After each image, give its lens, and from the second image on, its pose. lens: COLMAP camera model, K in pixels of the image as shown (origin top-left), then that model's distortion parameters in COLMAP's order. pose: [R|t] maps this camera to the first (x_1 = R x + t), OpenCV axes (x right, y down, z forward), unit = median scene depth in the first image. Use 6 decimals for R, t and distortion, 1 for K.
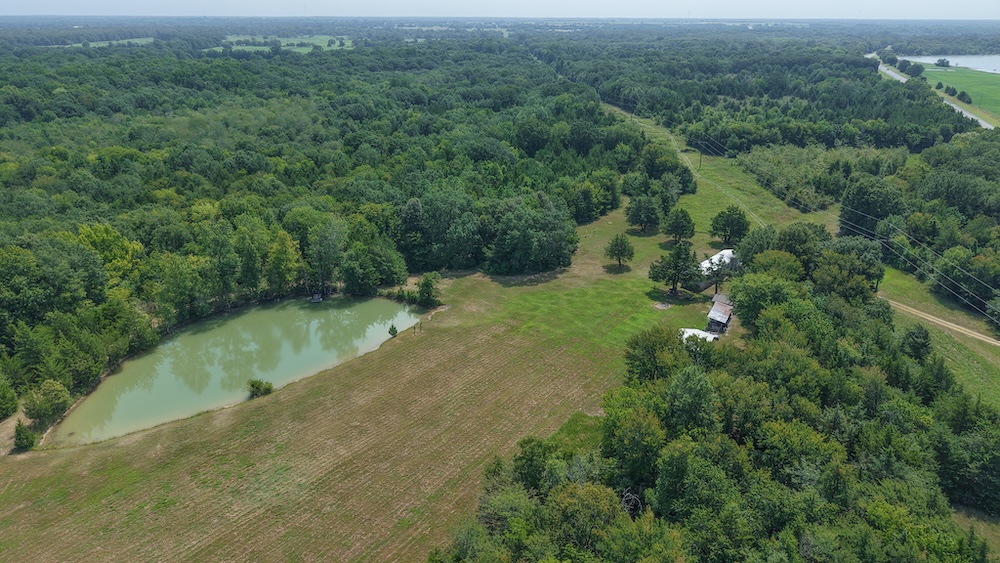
lens RADIAL K [[661.2, 0, 500.0], [0, 661.2, 281.5], [0, 0, 1]] dist [-0.029520, -0.004050]
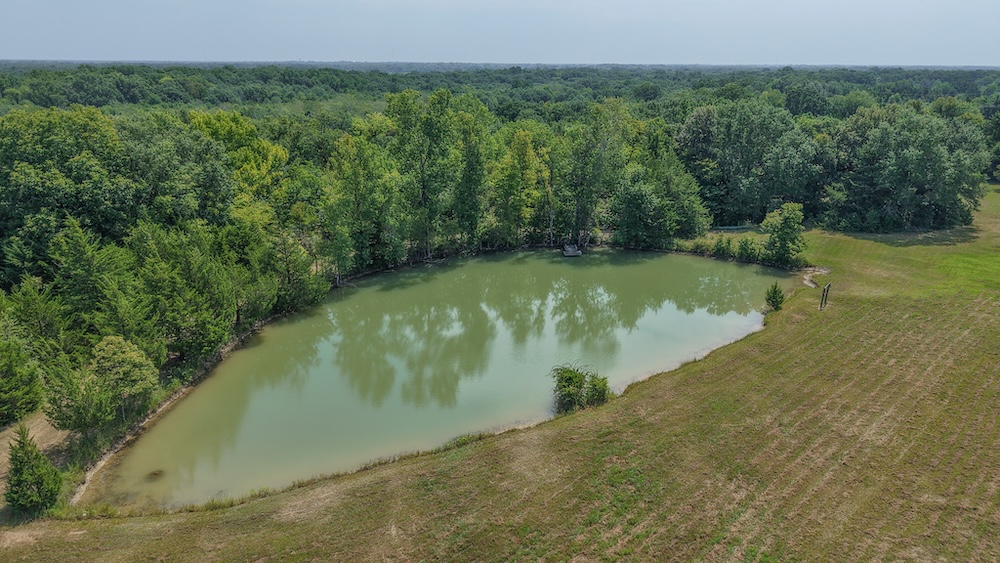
lens RADIAL K [[661.2, 0, 500.0], [0, 661.2, 281.5], [0, 0, 1]] dist [-0.029520, -0.004050]
pose [[0.993514, 0.035000, -0.108185, -0.323900], [-0.041363, 0.997509, -0.057145, 0.103322], [0.105915, 0.061249, 0.992487, 0.488396]]
